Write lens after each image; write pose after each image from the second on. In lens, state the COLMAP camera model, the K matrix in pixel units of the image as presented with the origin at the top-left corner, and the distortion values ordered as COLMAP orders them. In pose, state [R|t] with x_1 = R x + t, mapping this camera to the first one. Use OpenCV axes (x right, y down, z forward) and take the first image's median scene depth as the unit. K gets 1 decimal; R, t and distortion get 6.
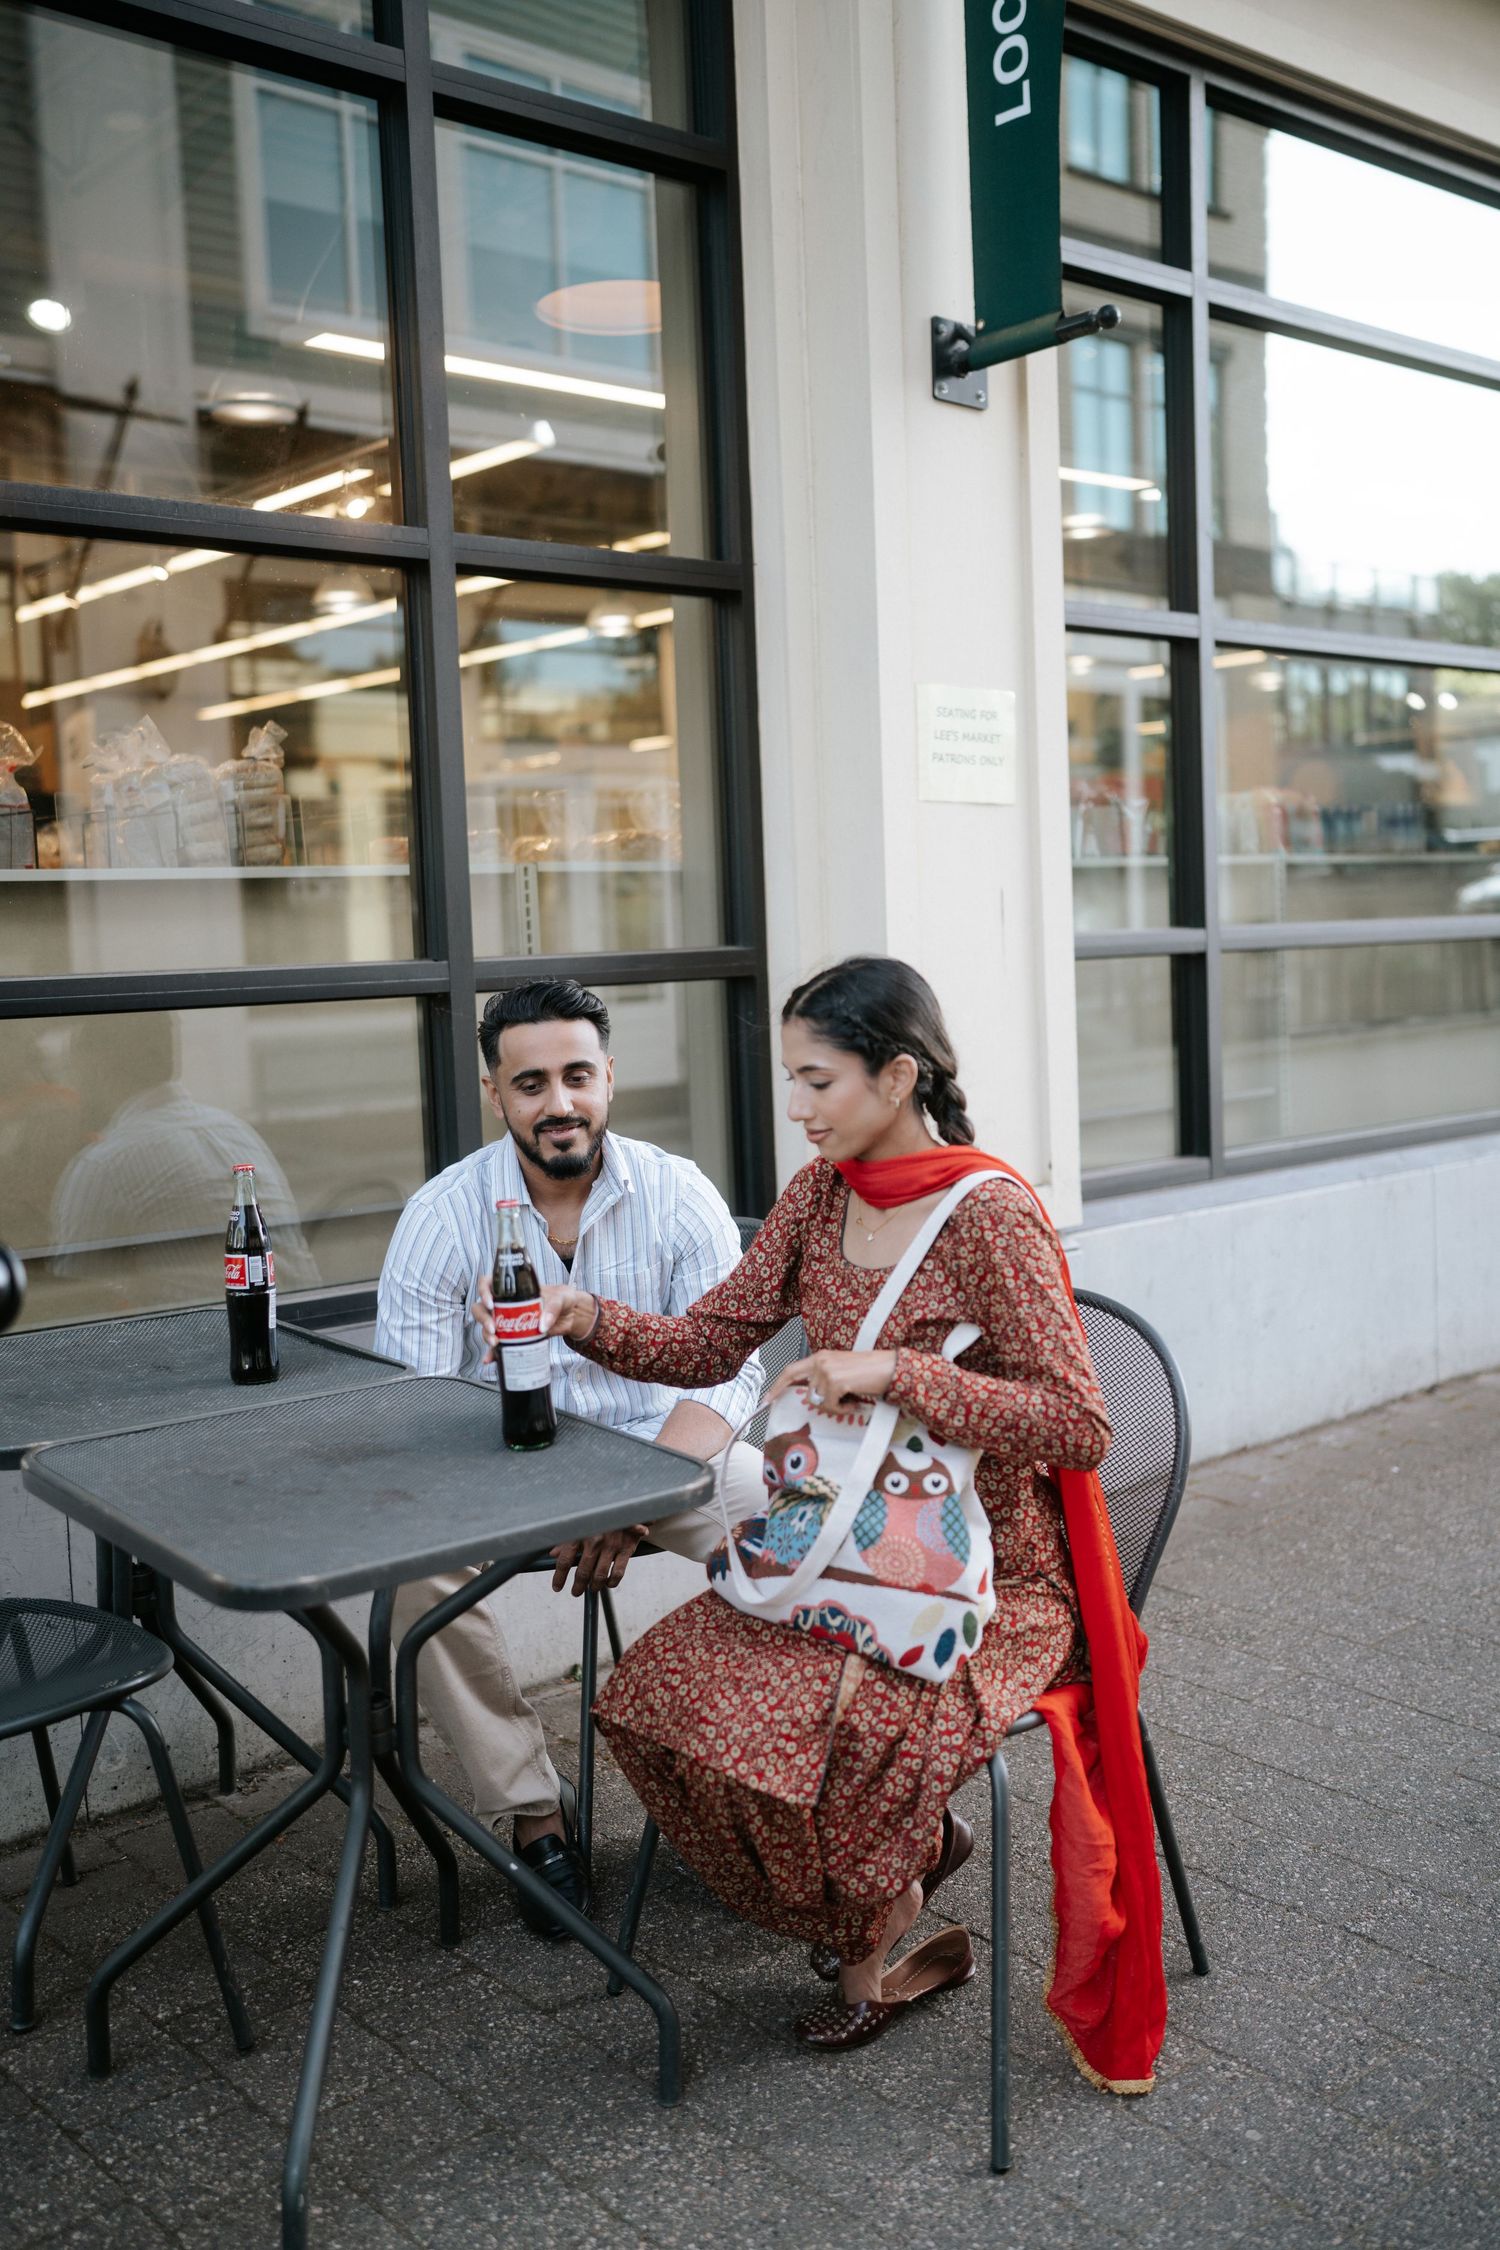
lens RADIAL K [[2328.2, 0, 755.9], [0, 2328.2, 1132.6], [0, 0, 1]] dist [0.004607, 0.000000]
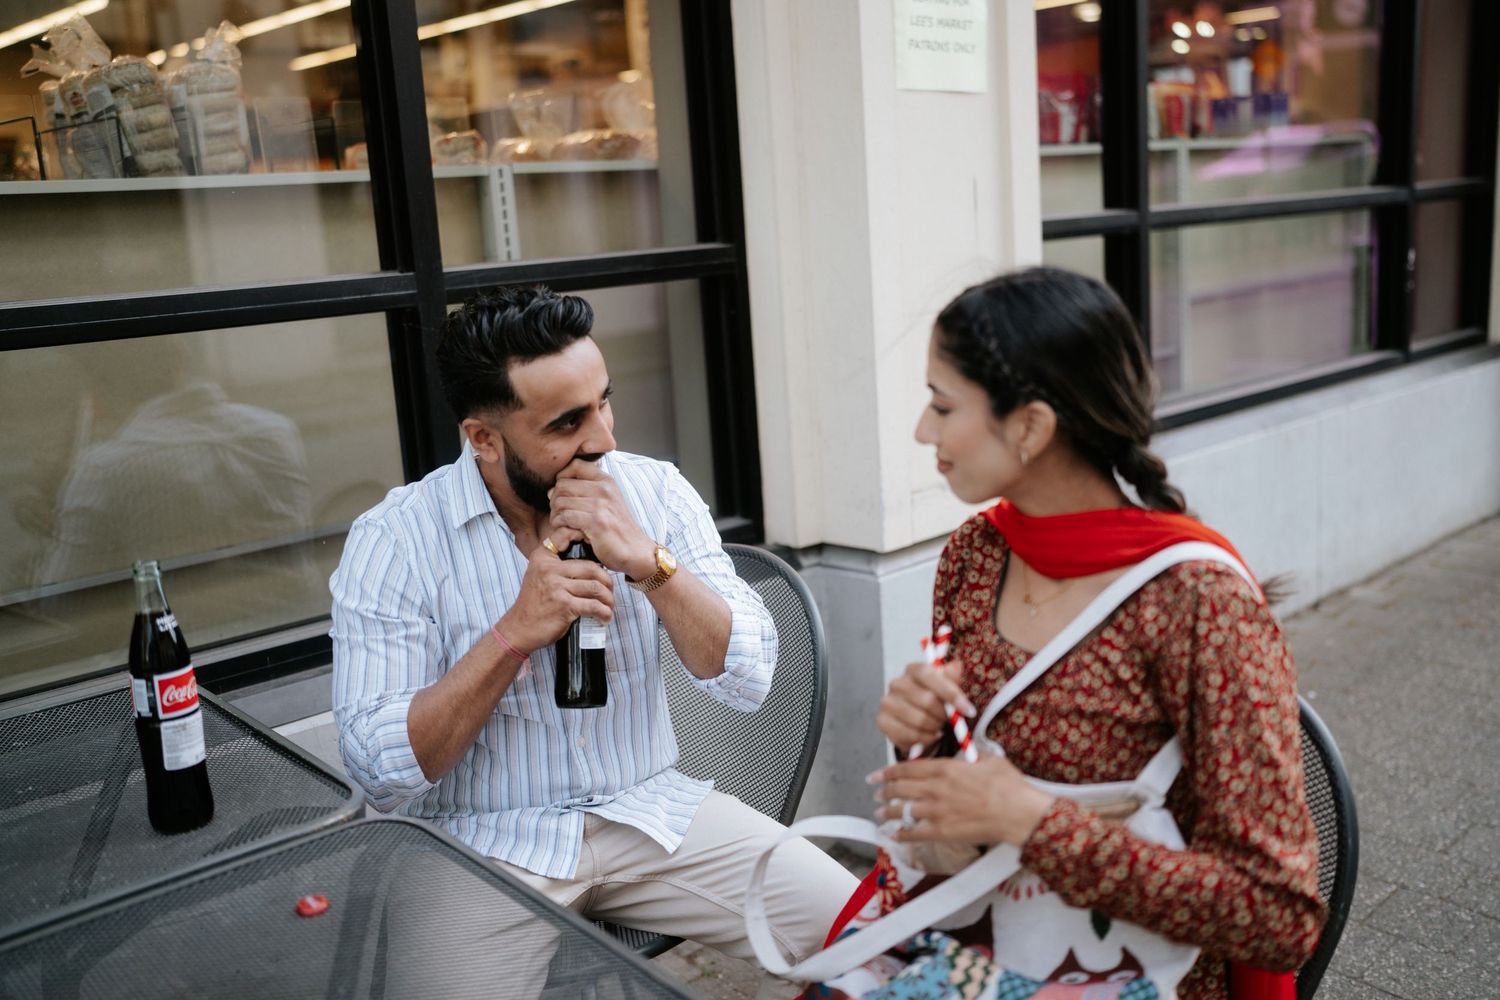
lens RADIAL K [[1552.2, 0, 753.1], [0, 1552.2, 509.3], [0, 0, 1]] dist [0.004607, 0.000000]
pose [[0.999057, -0.032839, 0.028388, -0.015158], [0.029715, 0.994110, 0.104219, -0.036200], [-0.031643, -0.103278, 0.994149, 0.330461]]
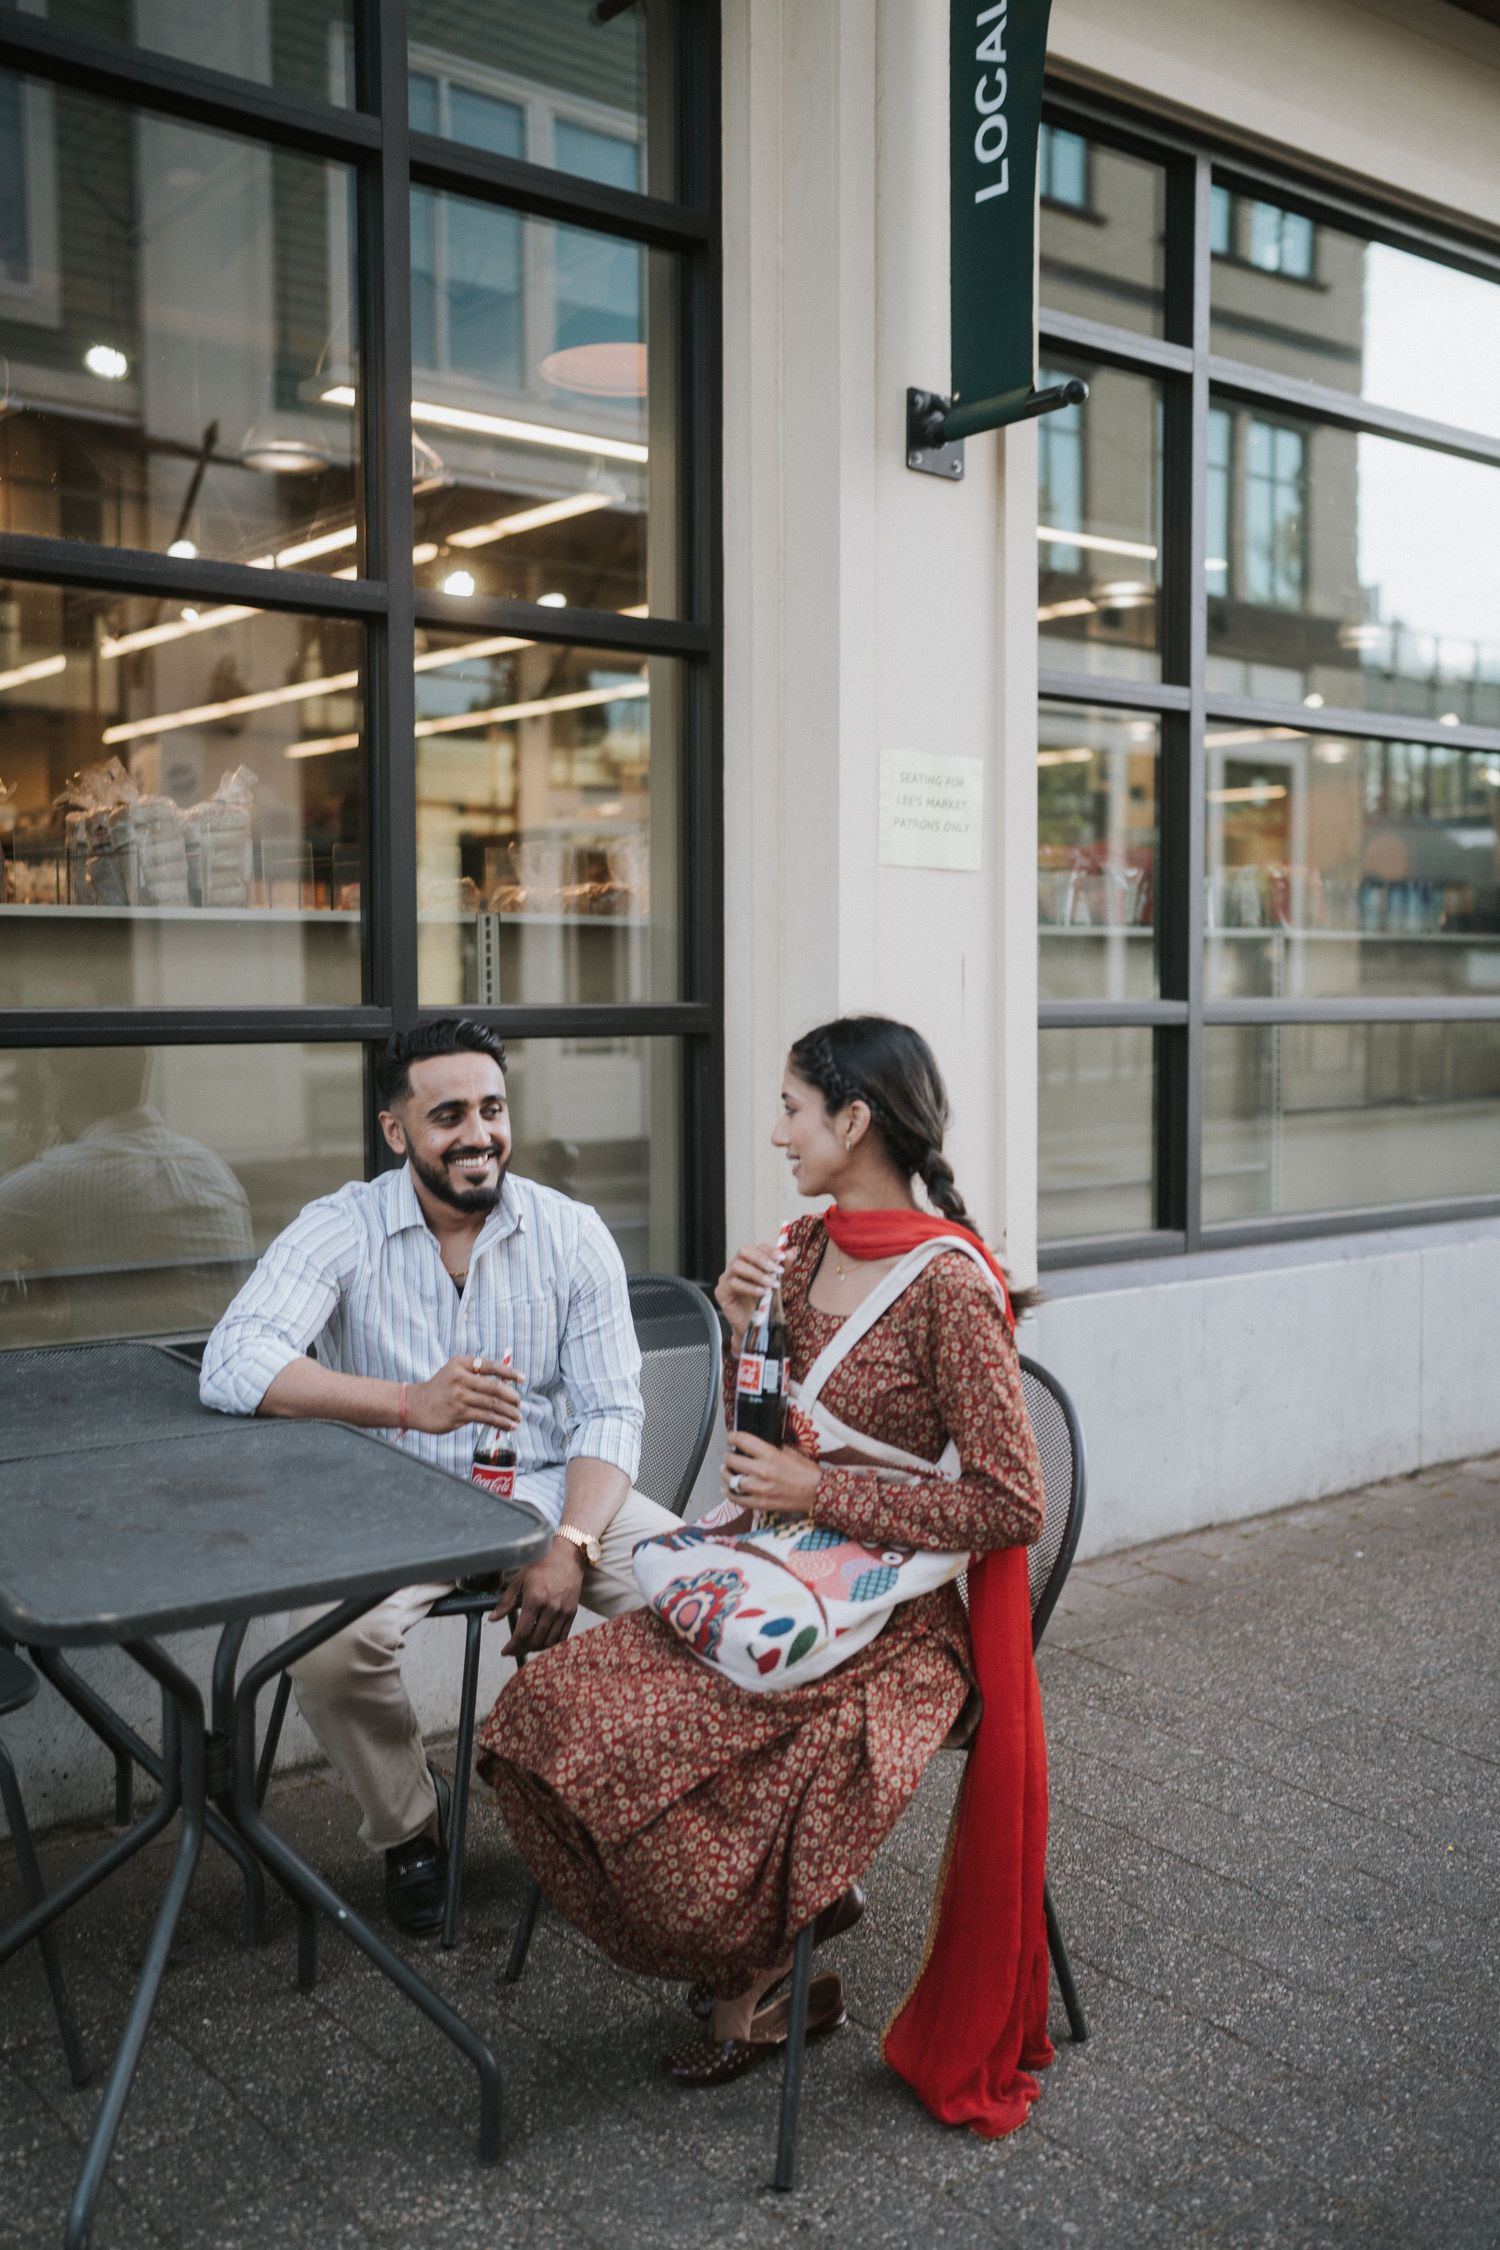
lens RADIAL K [[2328.2, 0, 747.6], [0, 2328.2, 1116.1], [0, 0, 1]] dist [0.004607, 0.000000]
pose [[0.998438, 0.037529, -0.041393, 0.059422], [-0.038712, 0.998853, -0.028172, -0.003677], [0.040289, 0.029731, 0.998746, -0.002042]]
